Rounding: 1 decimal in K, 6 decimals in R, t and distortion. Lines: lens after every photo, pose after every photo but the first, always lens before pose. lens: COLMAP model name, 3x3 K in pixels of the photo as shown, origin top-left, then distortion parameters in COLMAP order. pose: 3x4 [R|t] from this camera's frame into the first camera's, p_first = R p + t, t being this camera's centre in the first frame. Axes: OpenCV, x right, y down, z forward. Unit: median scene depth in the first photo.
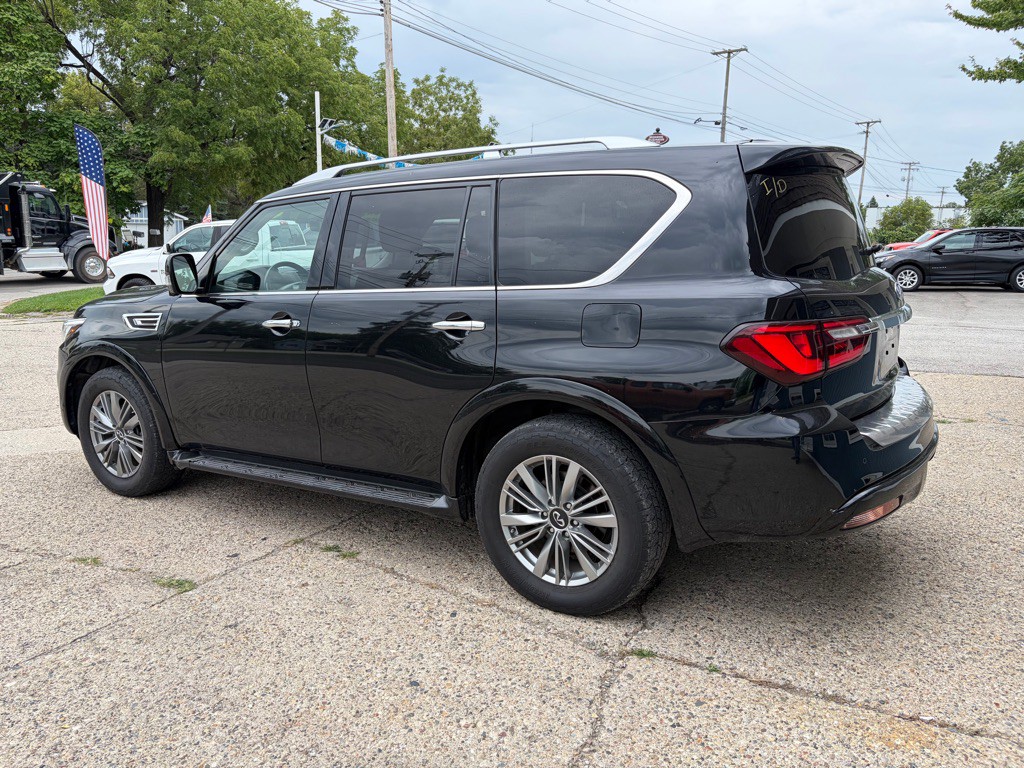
lens RADIAL K [[770.7, 0, 505.7], [0, 770.7, 381.7], [0, 0, 1]] dist [0.037314, -0.040617]
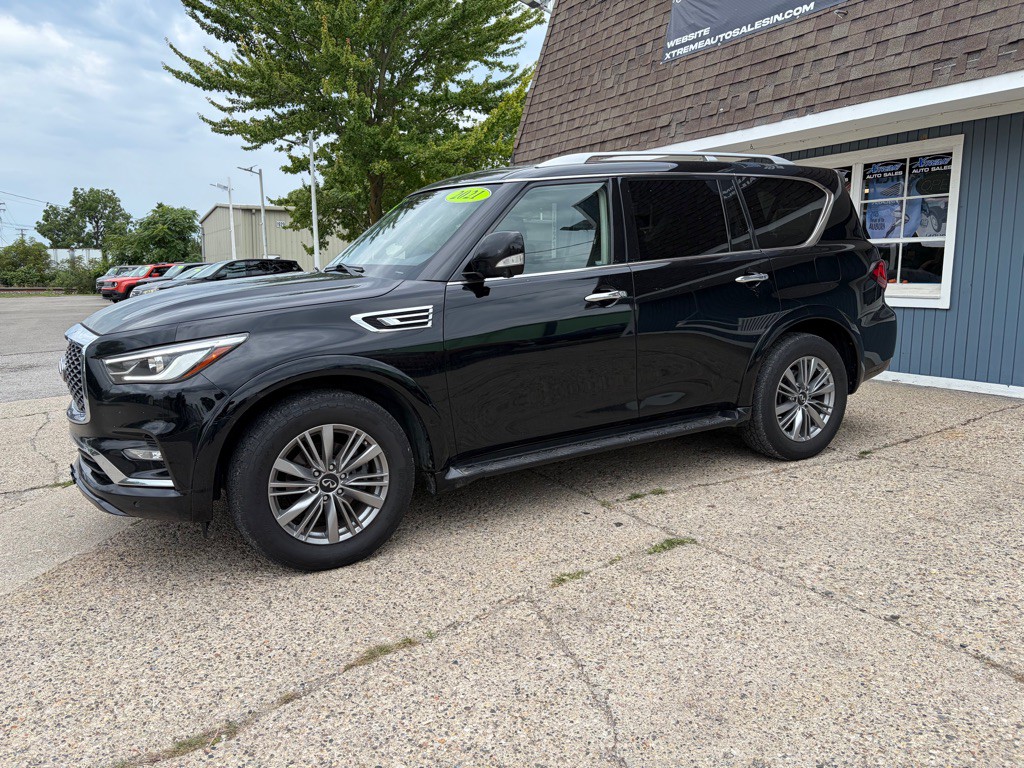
lens RADIAL K [[770.7, 0, 501.8], [0, 770.7, 390.0], [0, 0, 1]] dist [0.037314, -0.040617]
pose [[0.480011, -0.149607, 0.864411, -1.326232], [0.187322, 0.980105, 0.065610, -0.046499], [-0.857030, 0.130430, 0.498486, 0.623089]]
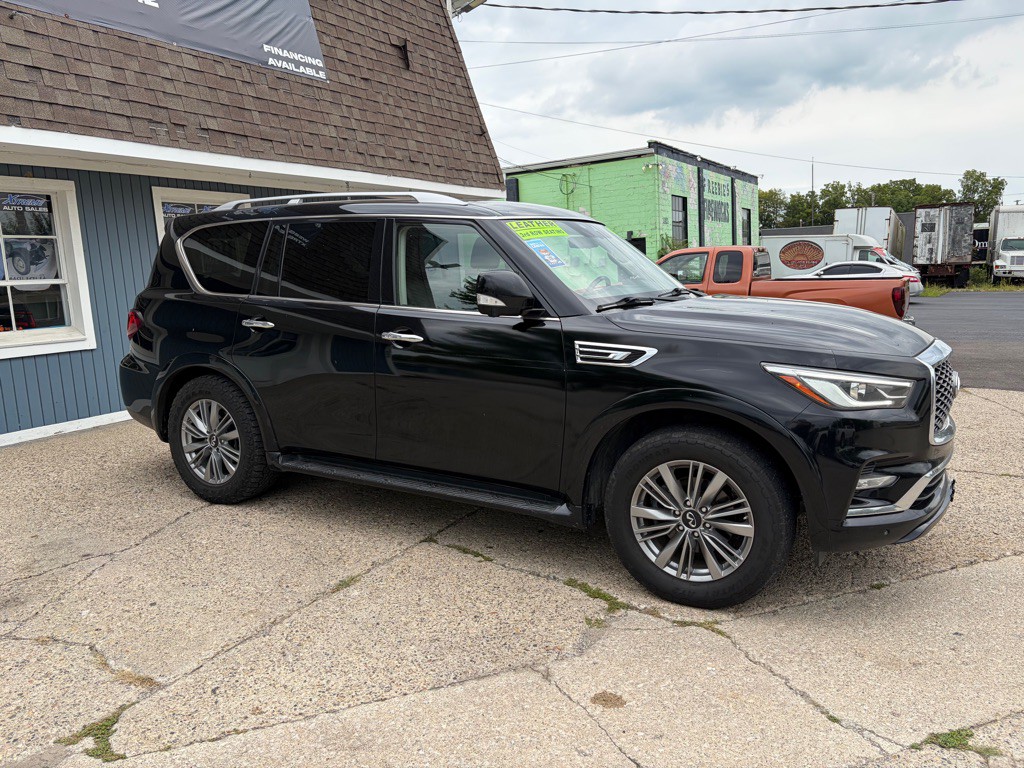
lens RADIAL K [[770.7, 0, 518.5], [0, 770.7, 378.7], [0, 0, 1]] dist [0.037314, -0.040617]
pose [[-0.997958, 0.040401, -0.049478, -0.143485], [0.021556, 0.942141, 0.334522, -0.453579], [0.060131, 0.332772, -0.941088, 2.455422]]
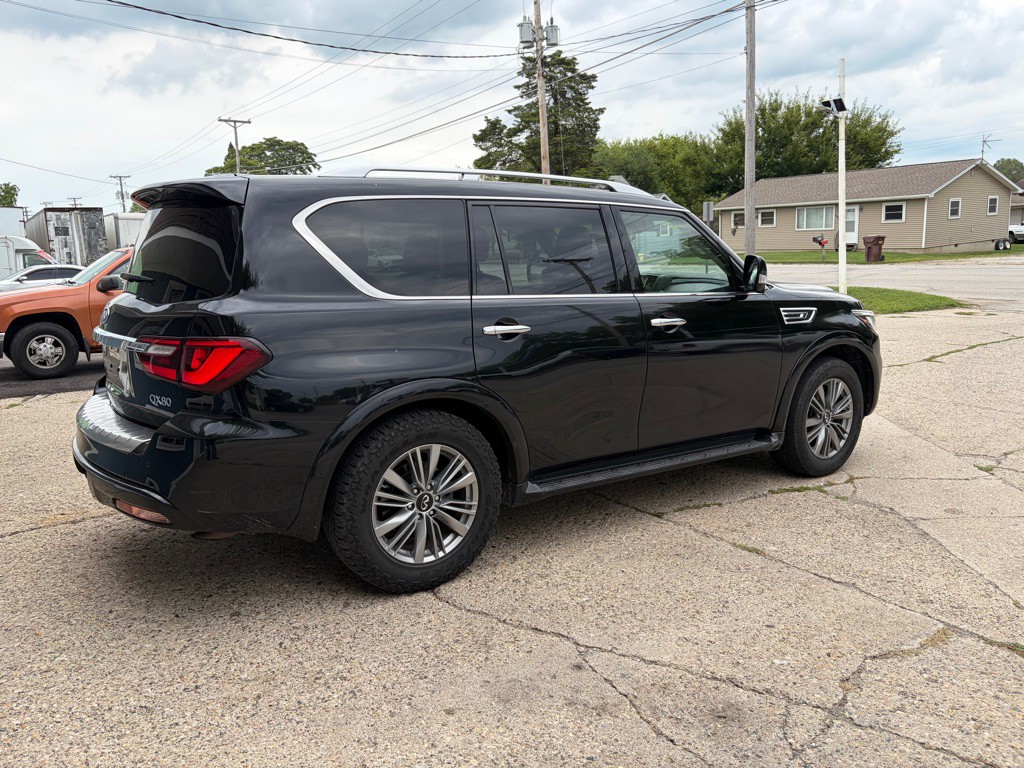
lens RADIAL K [[770.7, 0, 502.4], [0, 770.7, 383.1], [0, 0, 1]] dist [0.037314, -0.040617]
pose [[-0.392583, 0.182335, -0.901461, 1.068993], [-0.145308, 0.955544, 0.256555, -0.321736], [0.908165, 0.231709, -0.348636, 1.618134]]
